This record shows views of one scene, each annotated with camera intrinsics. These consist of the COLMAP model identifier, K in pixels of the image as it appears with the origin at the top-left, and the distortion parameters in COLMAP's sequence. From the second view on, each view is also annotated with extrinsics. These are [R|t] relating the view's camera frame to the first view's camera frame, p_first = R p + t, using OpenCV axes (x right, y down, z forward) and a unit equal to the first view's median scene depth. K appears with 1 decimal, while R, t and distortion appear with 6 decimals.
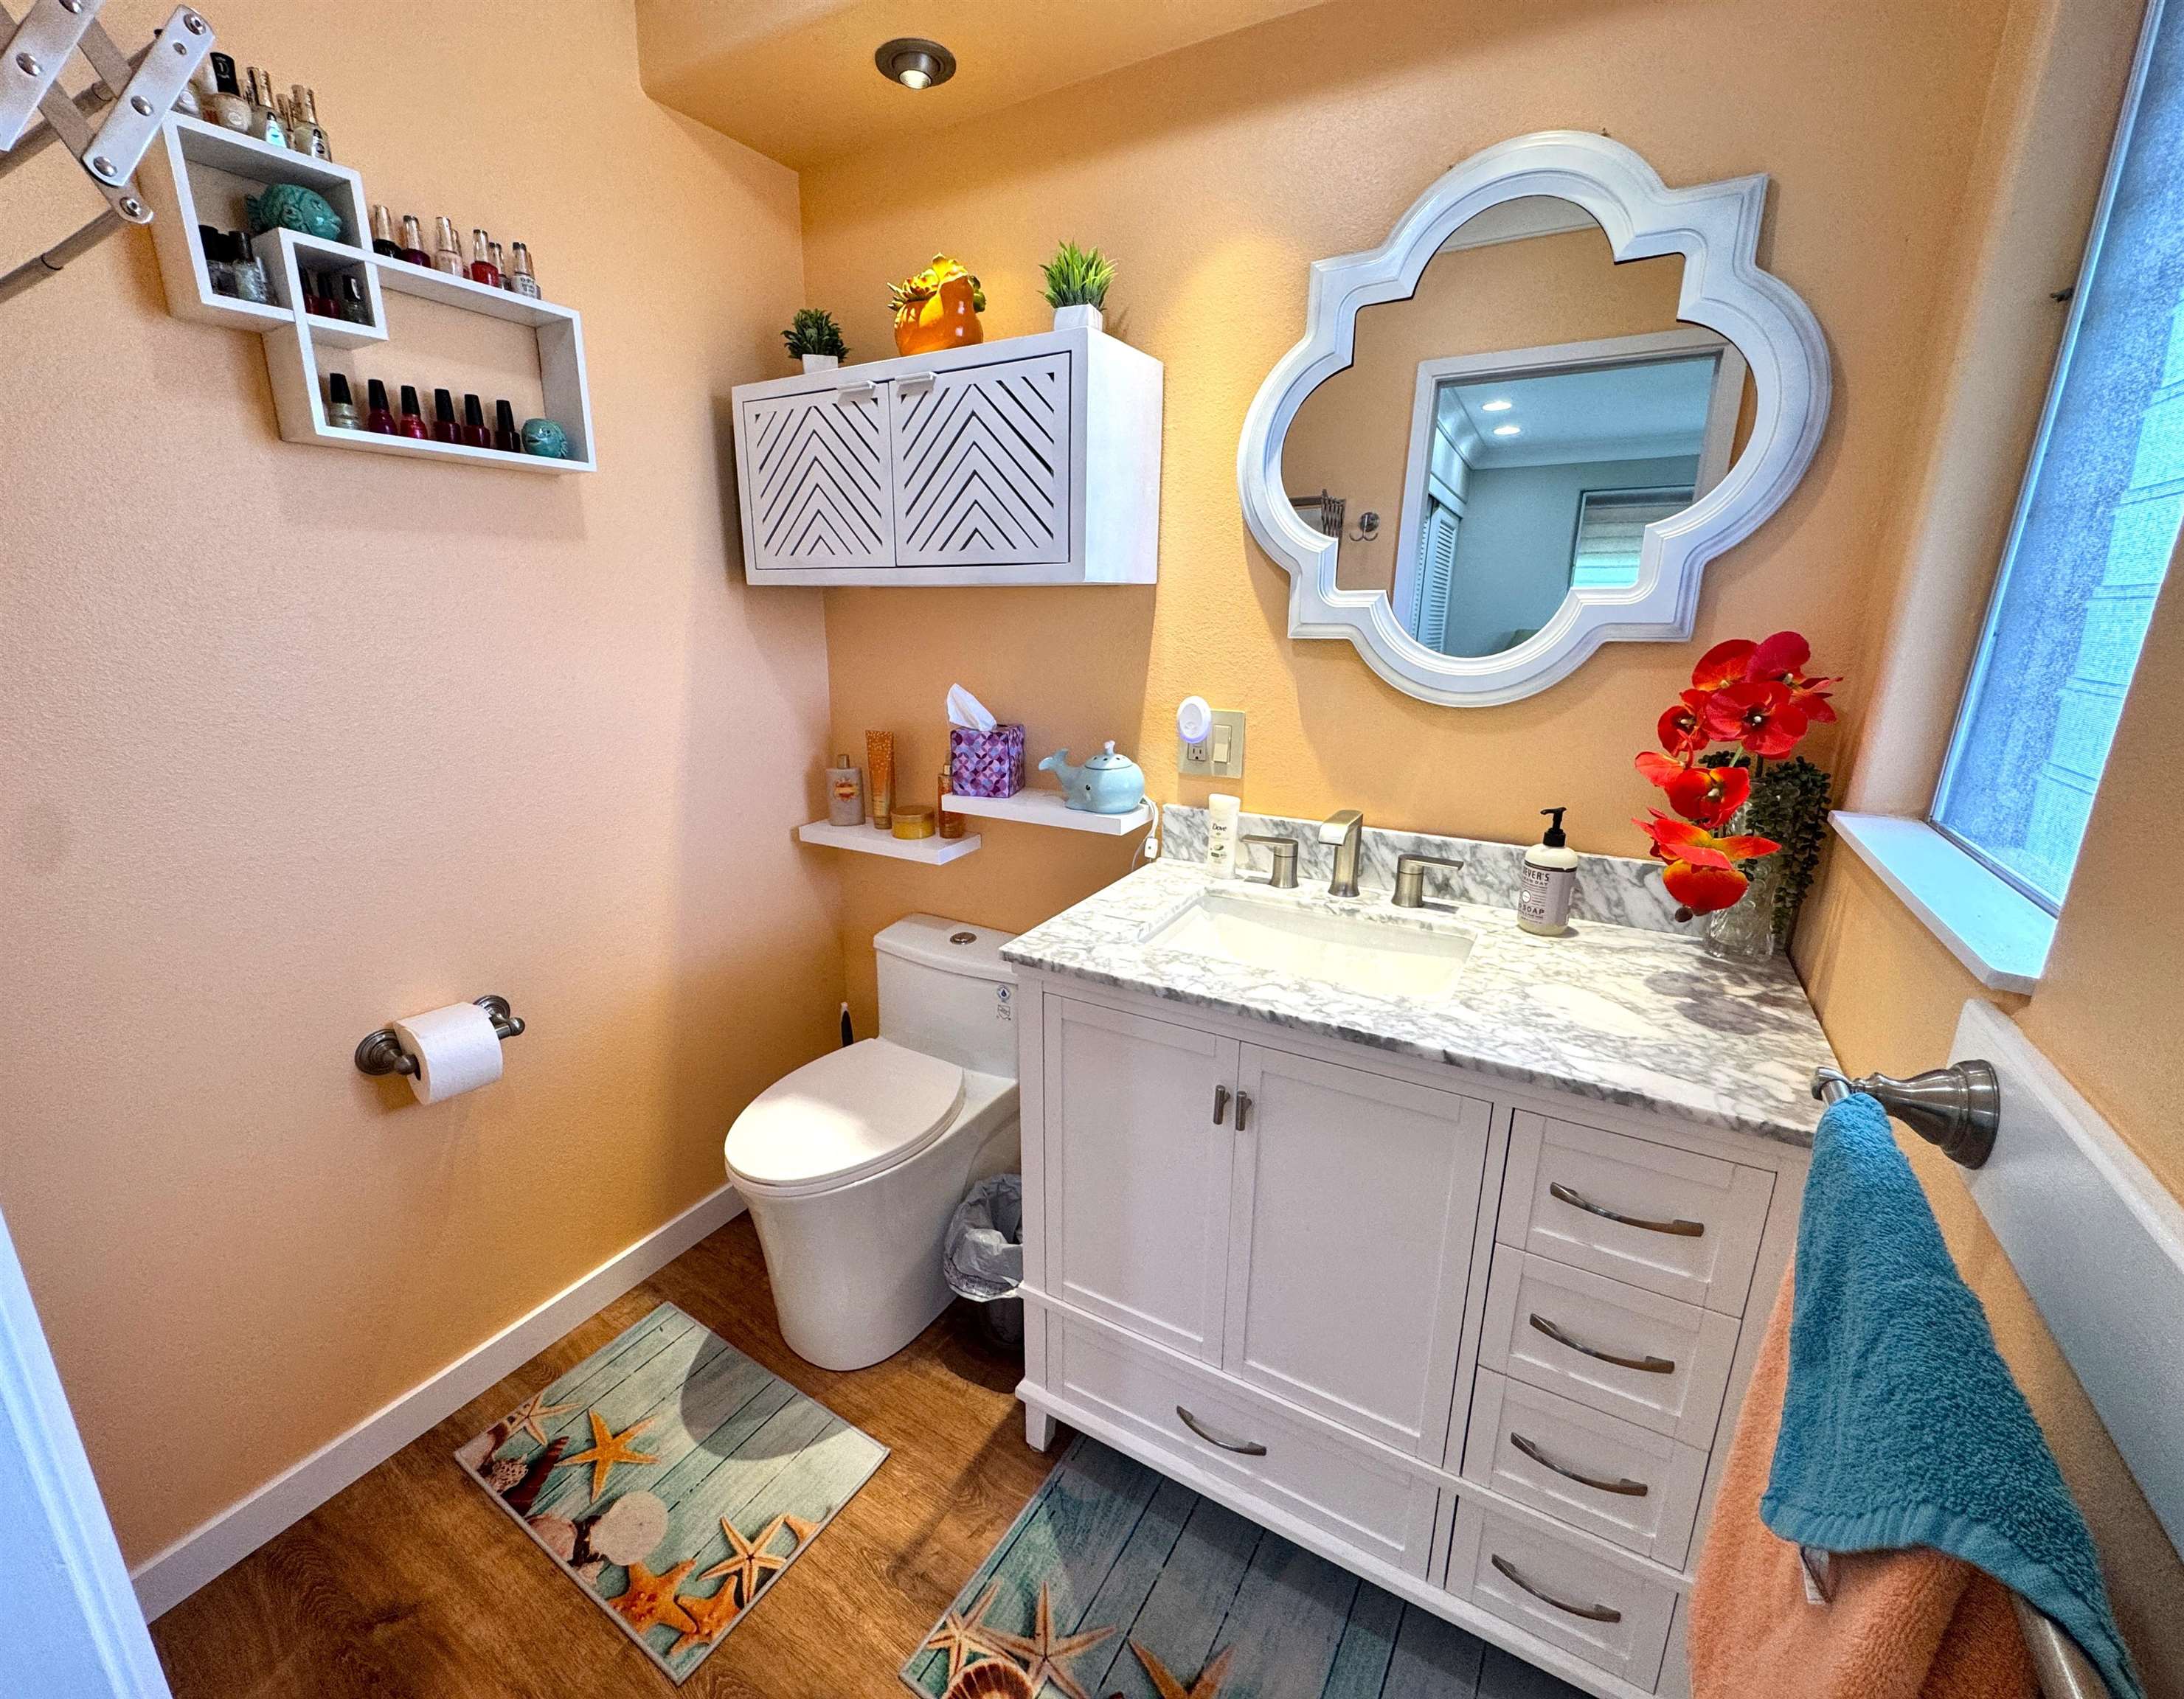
lens RADIAL K [[909.6, 0, 1071.8], [0, 909.6, 847.3], [0, 0, 1]] dist [-0.003252, -0.000174]
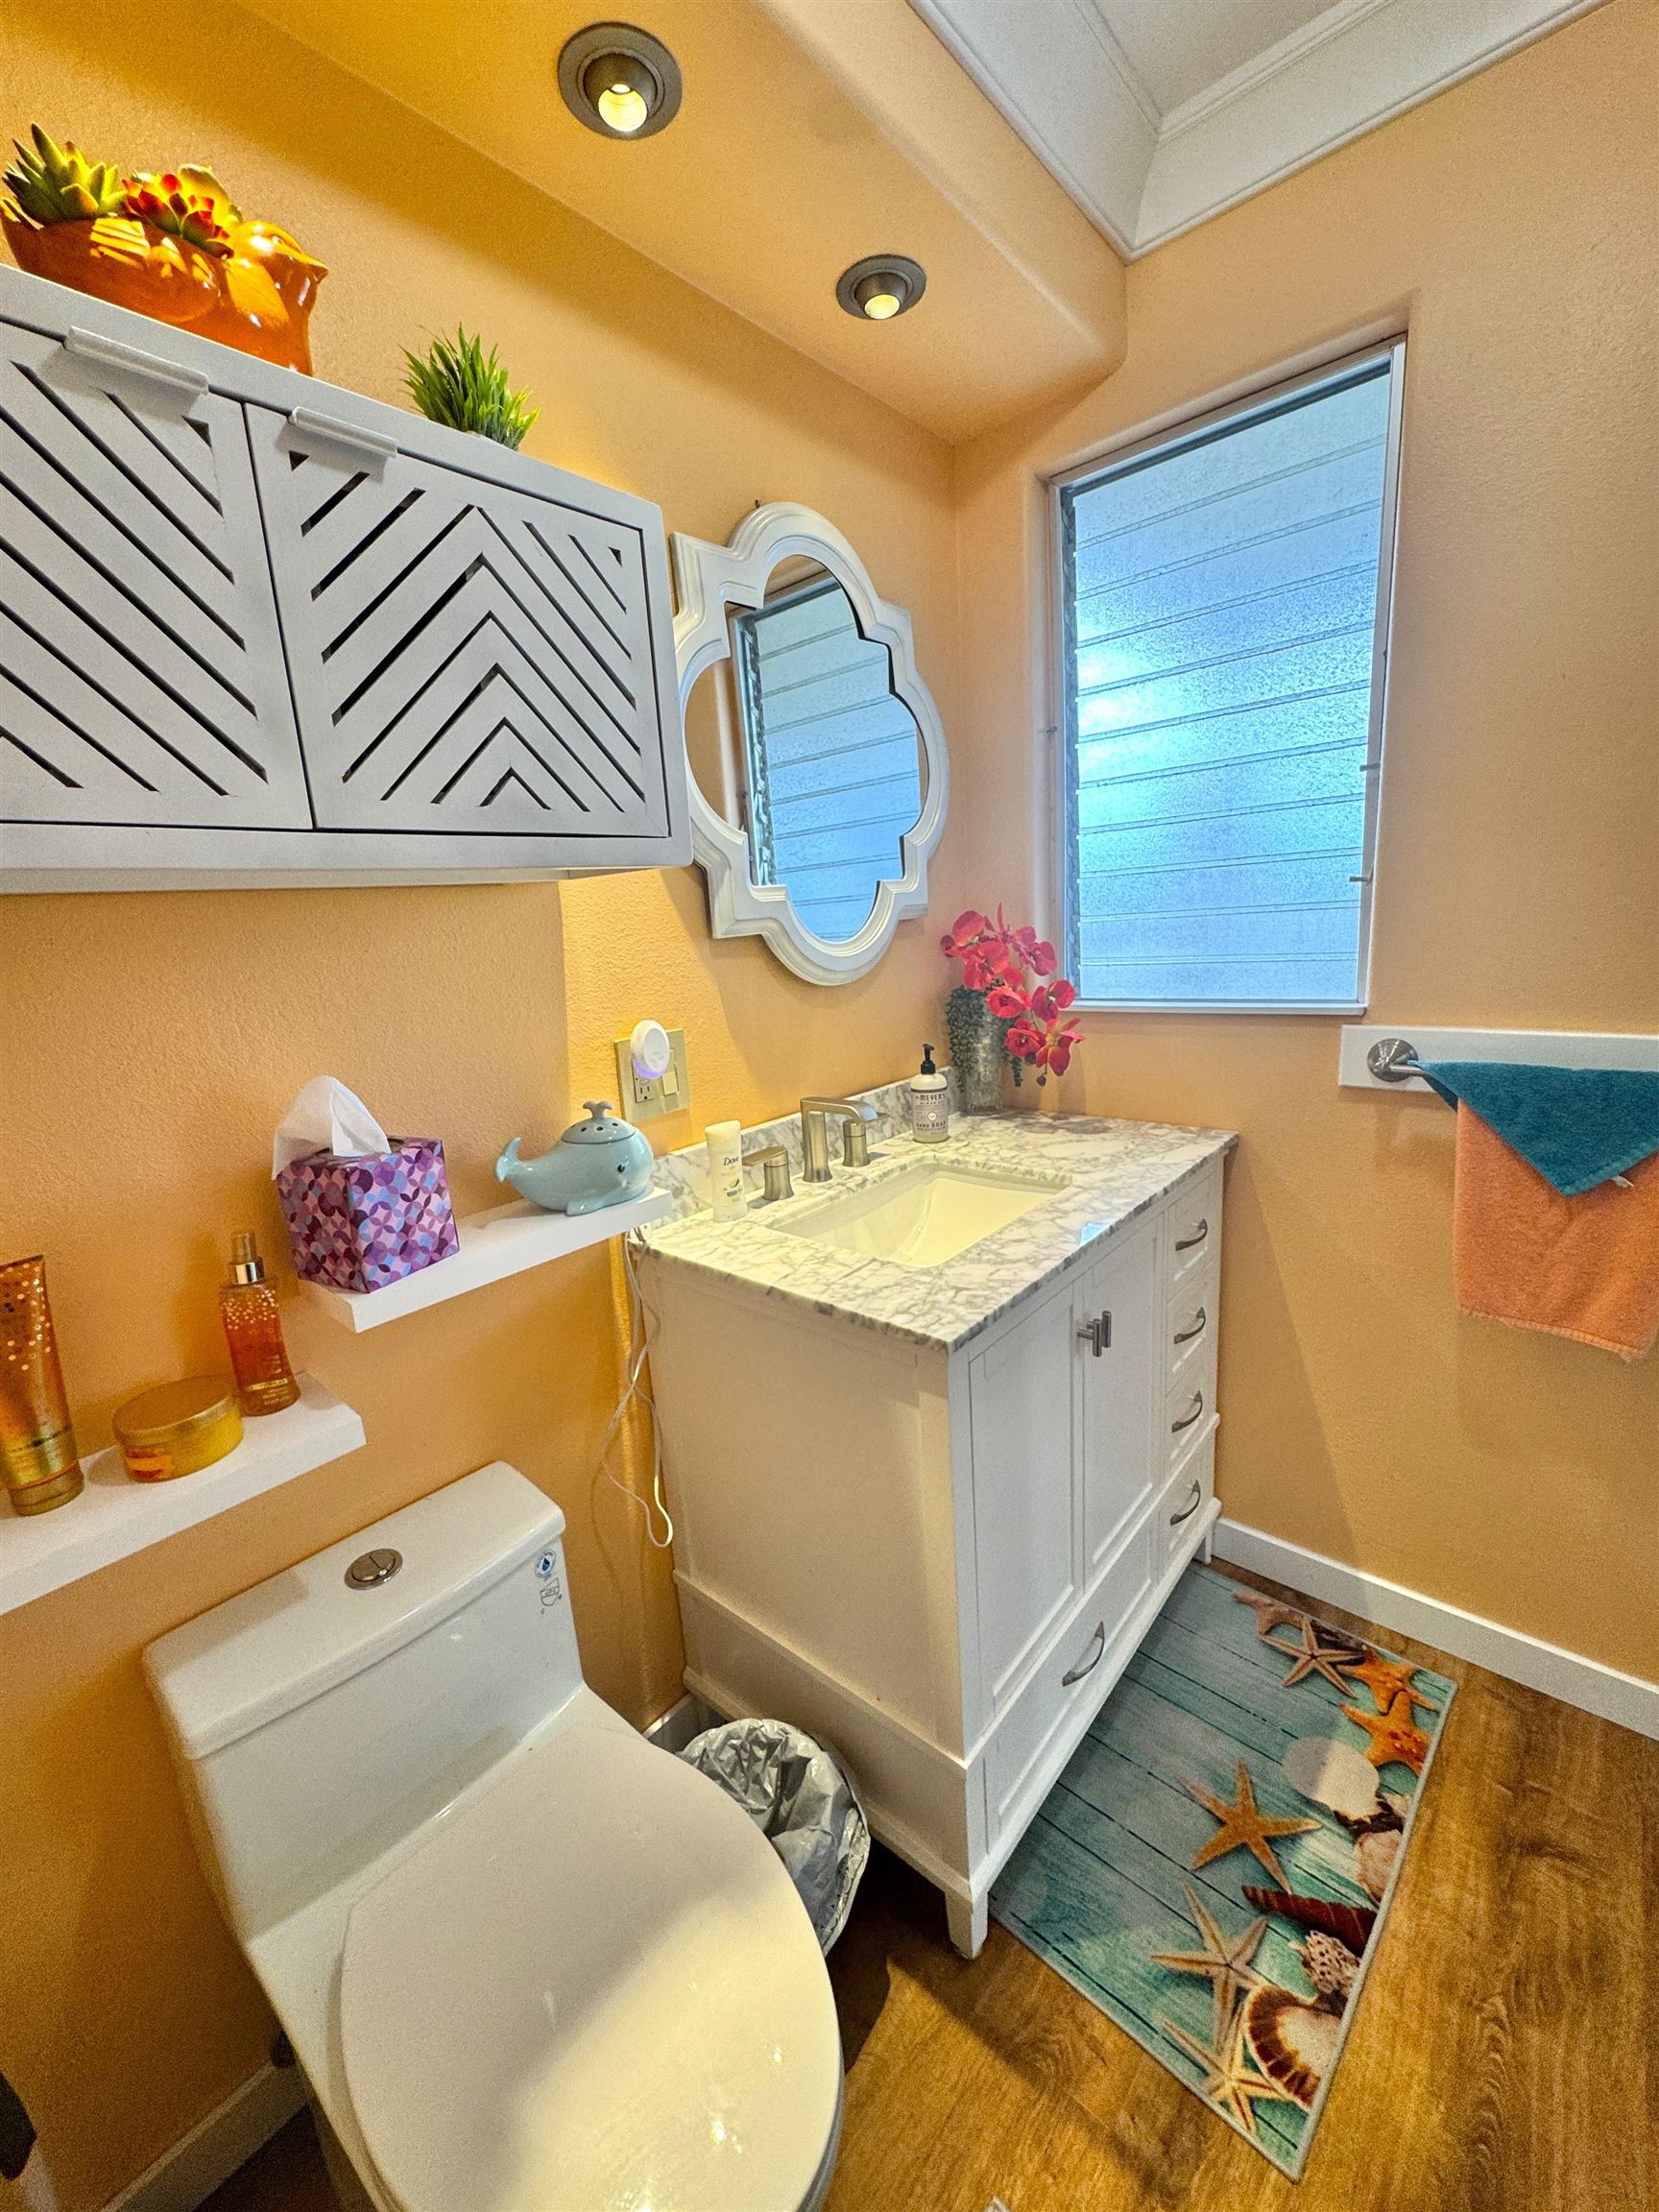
lens RADIAL K [[888.9, 0, 818.4], [0, 888.9, 1106.4], [0, 0, 1]] dist [-0.002649, 0.000866]
pose [[0.181511, -0.223606, 0.957629, -0.698976], [0.317776, 0.934897, 0.158066, -0.200416], [-0.930630, 0.275621, 0.240751, 0.818806]]
